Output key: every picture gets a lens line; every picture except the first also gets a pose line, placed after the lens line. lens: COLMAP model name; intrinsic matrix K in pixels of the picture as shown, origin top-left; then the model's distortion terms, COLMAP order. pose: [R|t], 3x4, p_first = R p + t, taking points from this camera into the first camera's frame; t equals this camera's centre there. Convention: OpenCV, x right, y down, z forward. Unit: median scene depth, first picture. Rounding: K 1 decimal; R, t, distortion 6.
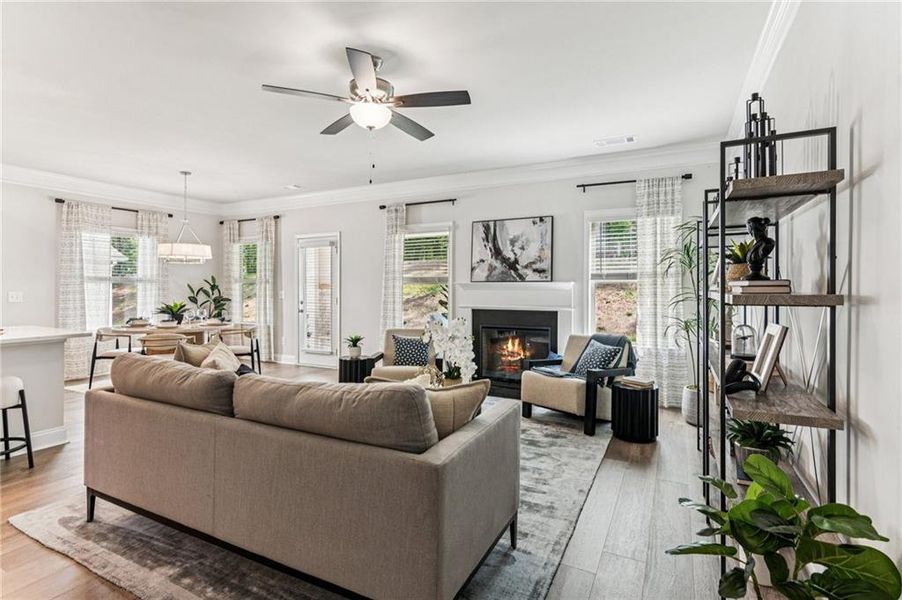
lens RADIAL K [[441.7, 0, 450.8], [0, 441.7, 286.9], [0, 0, 1]] dist [0.001572, -0.000224]
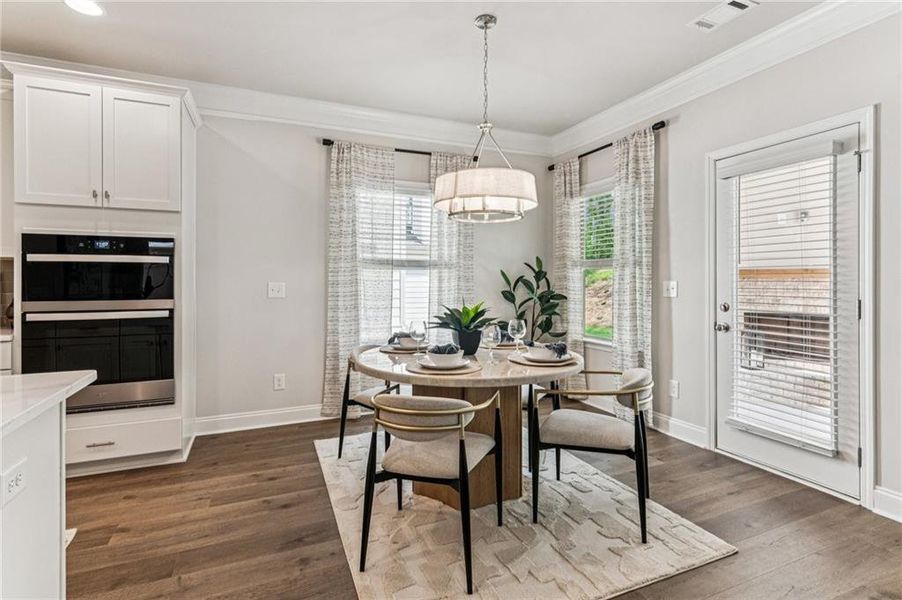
lens RADIAL K [[441.7, 0, 450.8], [0, 441.7, 286.9], [0, 0, 1]] dist [0.001572, -0.000224]
pose [[0.774592, 0.005251, -0.632440, -0.266454], [0.003304, 0.999918, 0.012349, 0.008552], [0.632453, -0.011655, 0.774511, 0.488872]]
